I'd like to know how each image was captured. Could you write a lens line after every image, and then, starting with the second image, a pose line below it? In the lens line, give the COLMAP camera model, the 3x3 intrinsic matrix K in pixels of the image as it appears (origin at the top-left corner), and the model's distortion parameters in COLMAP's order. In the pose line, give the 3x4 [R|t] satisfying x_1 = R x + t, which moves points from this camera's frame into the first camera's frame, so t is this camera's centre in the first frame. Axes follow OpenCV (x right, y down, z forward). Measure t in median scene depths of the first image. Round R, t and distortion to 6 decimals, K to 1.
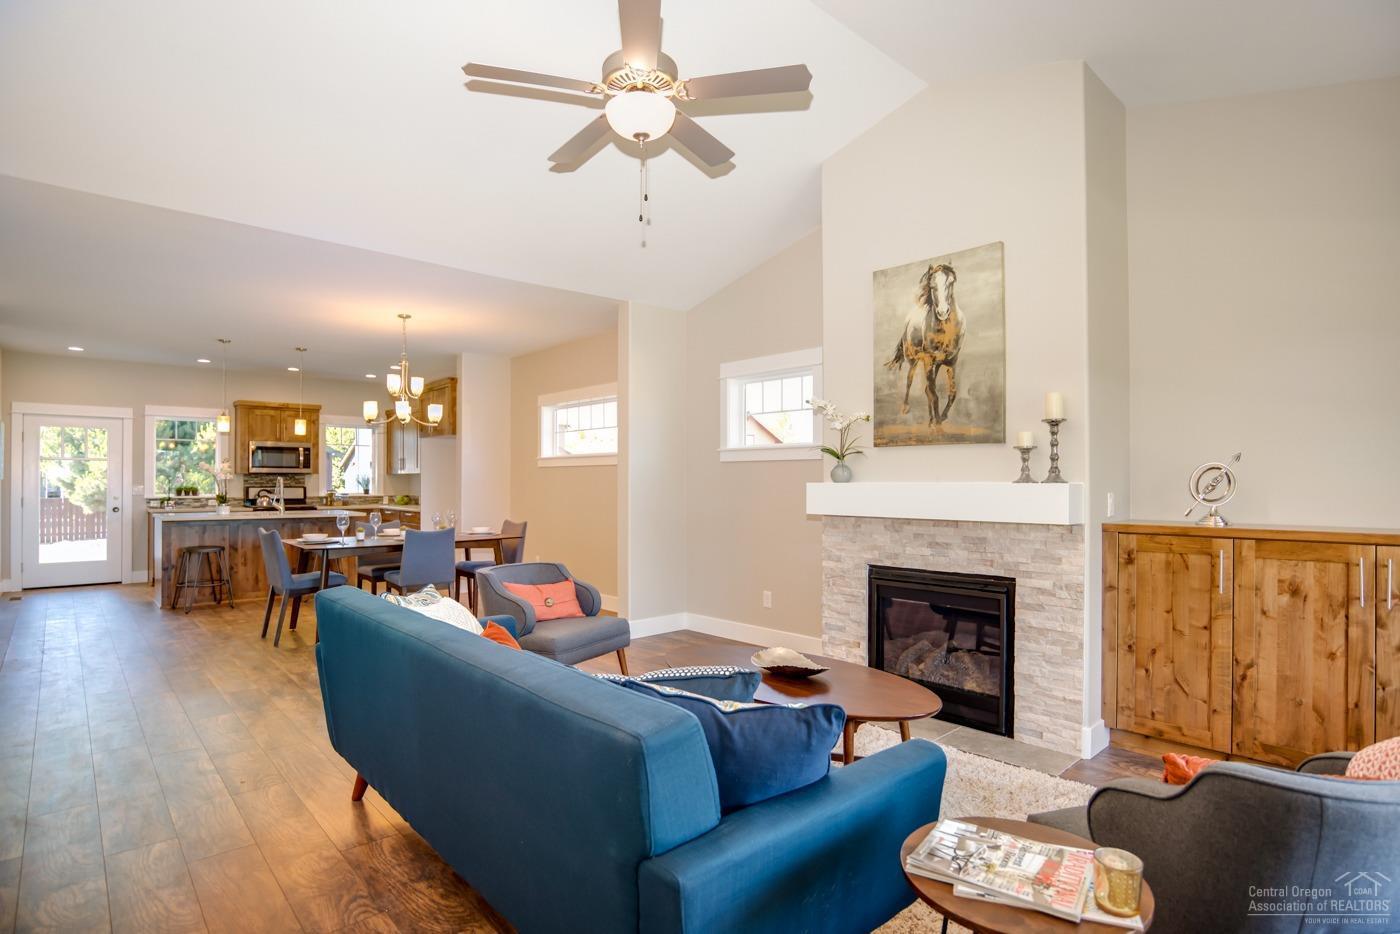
lens RADIAL K [[724.0, 0, 695.8], [0, 724.0, 473.7], [0, 0, 1]] dist [-0.034321, 0.000875]
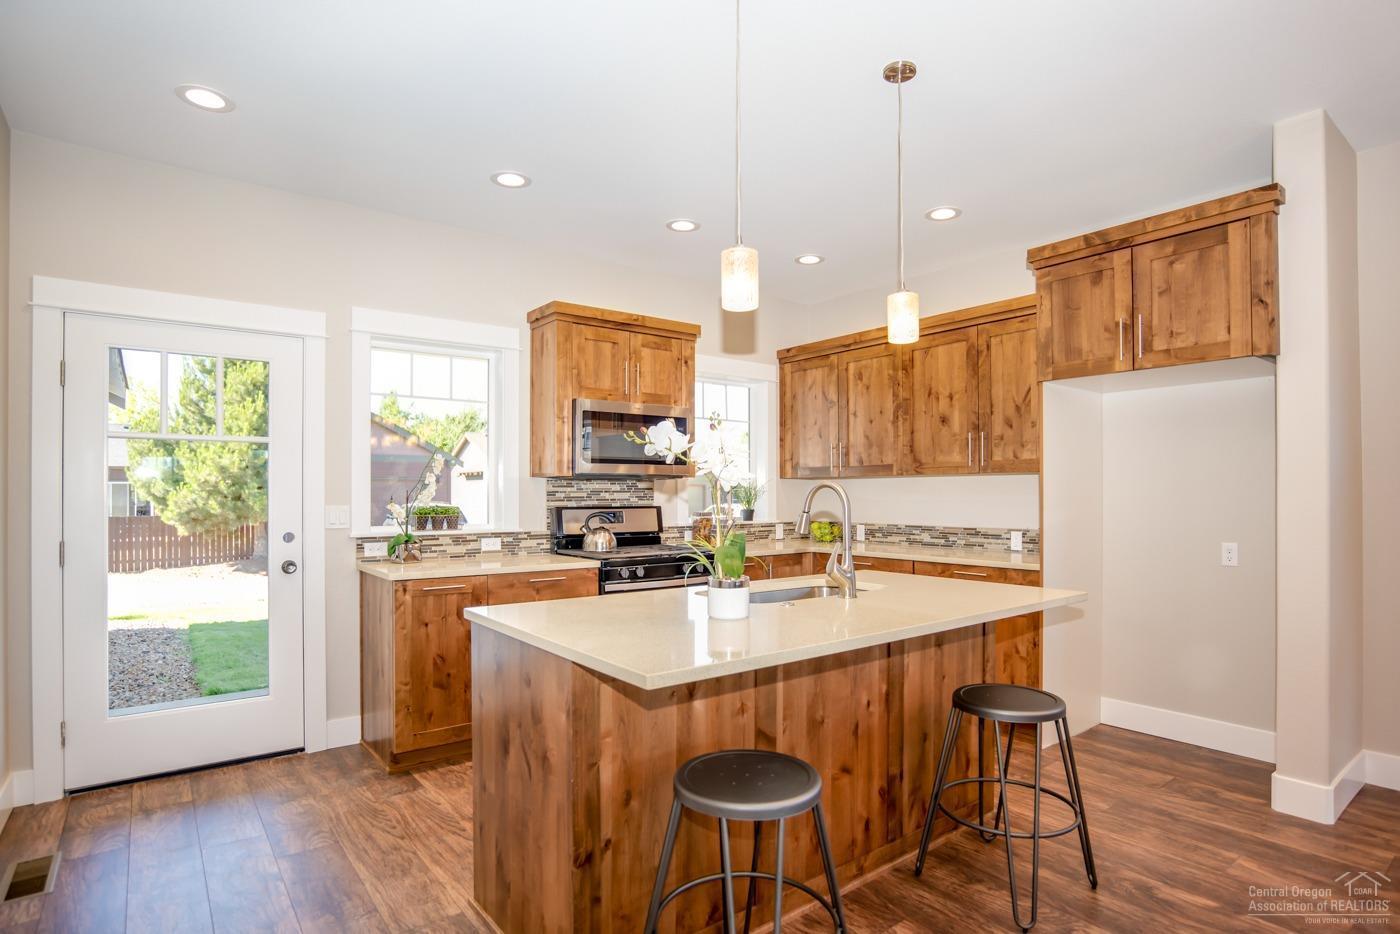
lens RADIAL K [[706.4, 0, 667.6], [0, 706.4, 486.5], [0, 0, 1]] dist [-0.100391, 0.045001]
pose [[0.996894, -0.005201, -0.078589, -1.275010], [0.005364, 0.999984, 0.001868, 0.012859], [0.078578, -0.002284, 0.996905, 1.394387]]
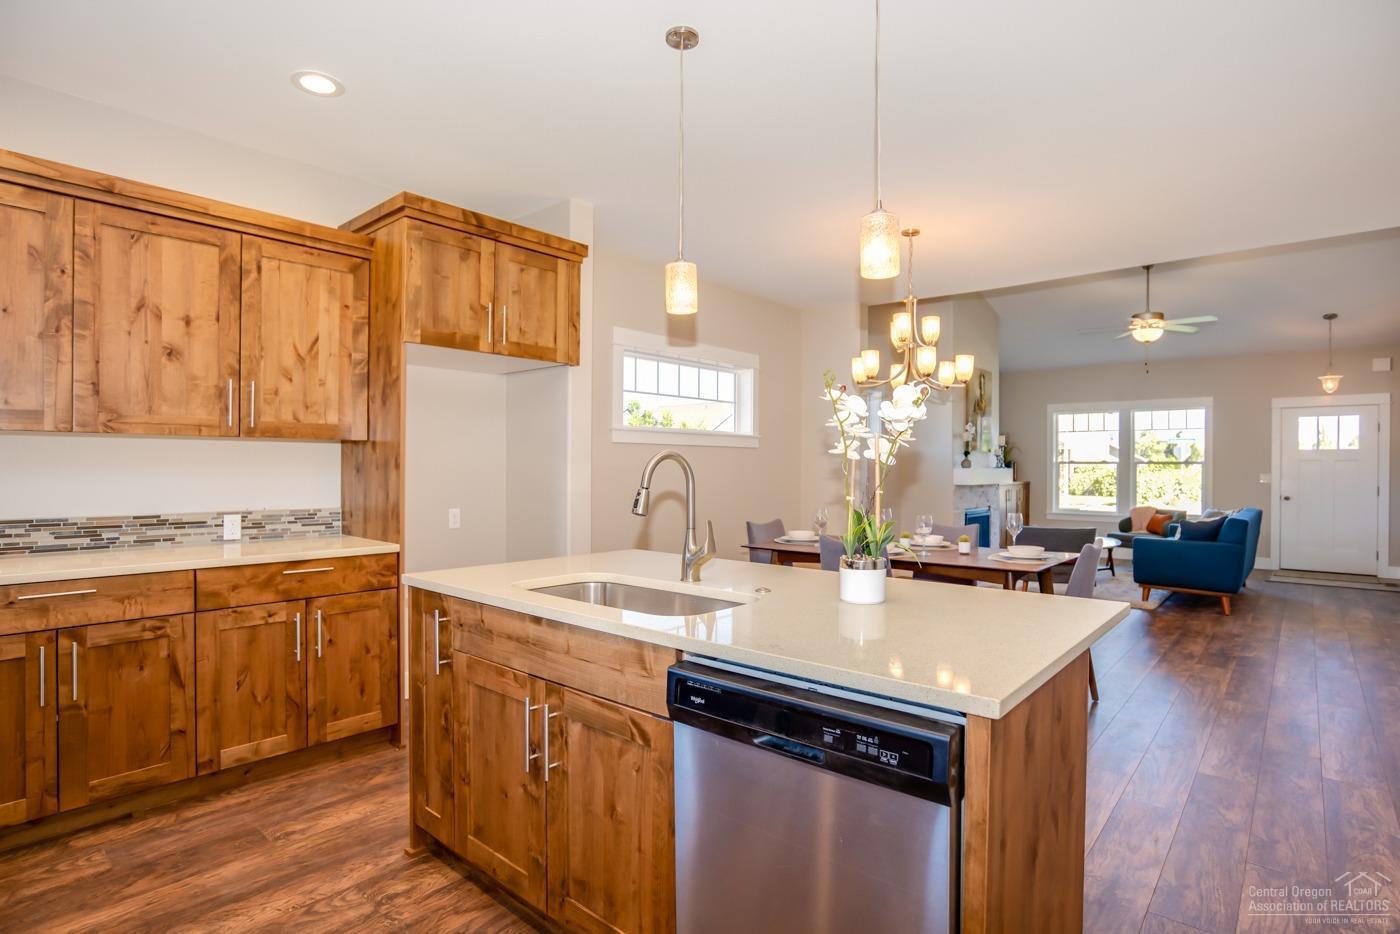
lens RADIAL K [[723.9, 0, 700.0], [0, 723.9, 467.0], [0, 0, 1]] dist [-0.003993, -0.000084]
pose [[-0.131225, -0.001924, 0.991351, -1.776197], [-0.016883, 0.999857, -0.000294, 0.022799], [-0.991209, -0.016776, -0.131239, 2.124454]]
